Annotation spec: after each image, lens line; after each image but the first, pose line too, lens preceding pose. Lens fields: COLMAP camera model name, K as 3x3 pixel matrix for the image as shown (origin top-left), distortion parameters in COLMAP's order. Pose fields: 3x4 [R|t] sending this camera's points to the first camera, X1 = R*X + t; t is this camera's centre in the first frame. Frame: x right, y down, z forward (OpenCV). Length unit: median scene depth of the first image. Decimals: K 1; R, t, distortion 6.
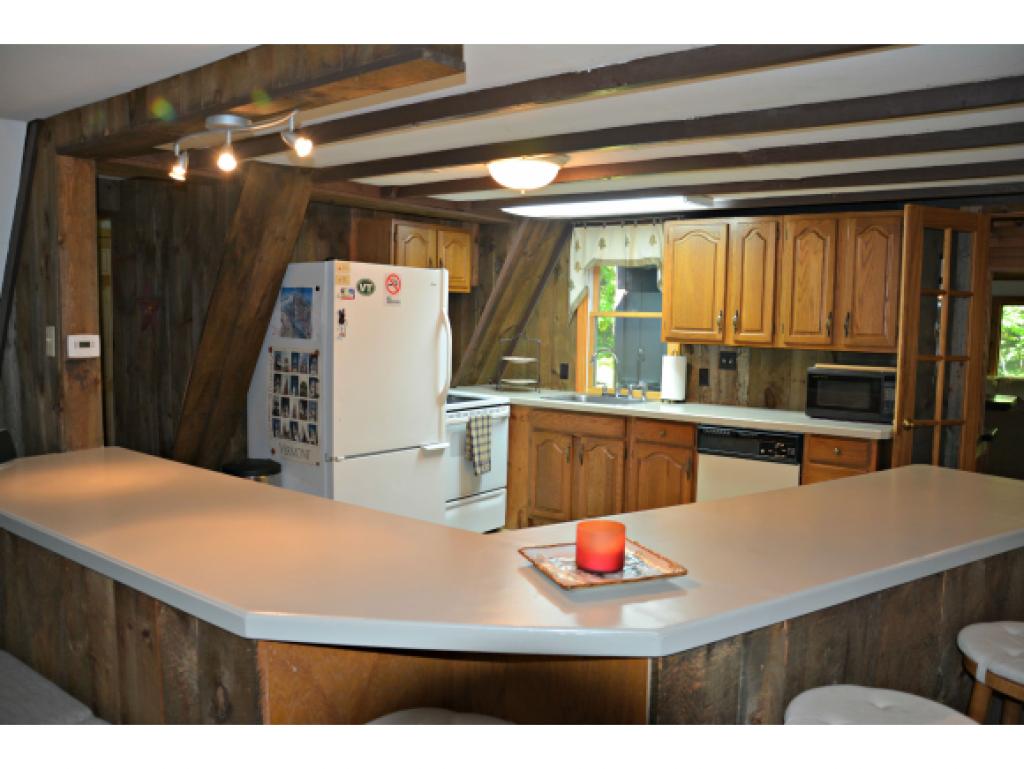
lens RADIAL K [[816.8, 0, 517.1], [0, 816.8, 383.9], [0, 0, 1]] dist [-0.054754, 0.004727]
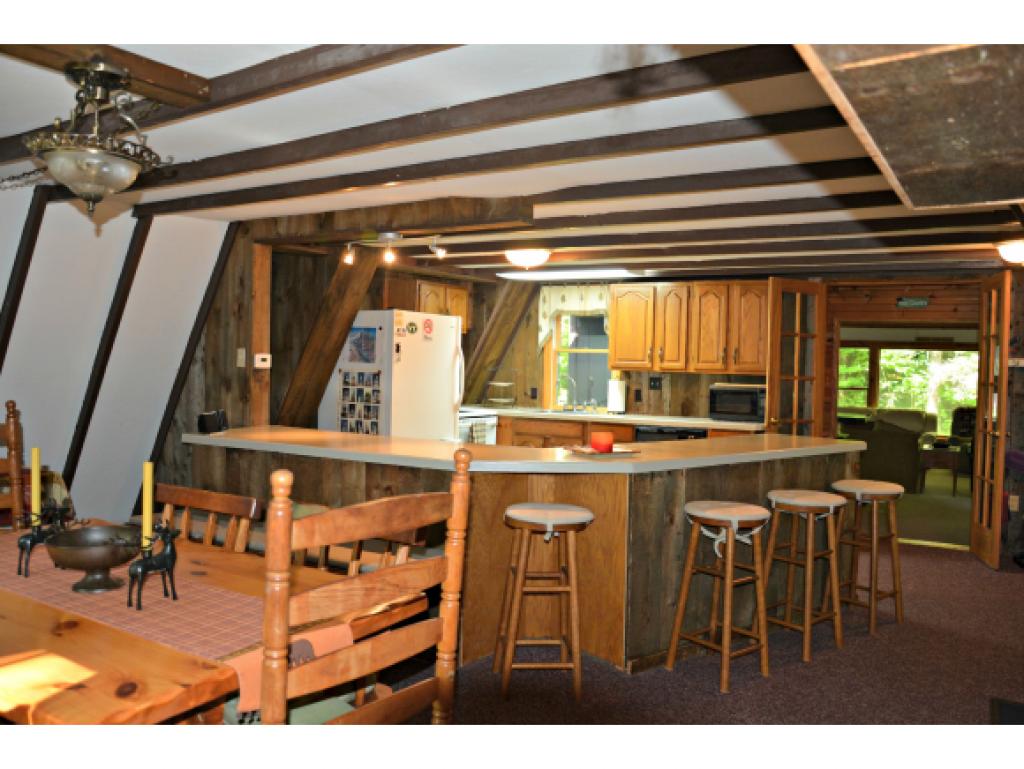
lens RADIAL K [[816.8, 0, 508.3], [0, 816.8, 389.3], [0, 0, 1]] dist [-0.054754, 0.004727]
pose [[0.996890, 0.004254, 0.078688, -0.120584], [-0.000293, 0.998735, -0.050280, 0.061233], [-0.078802, 0.050101, 0.995631, -0.438843]]
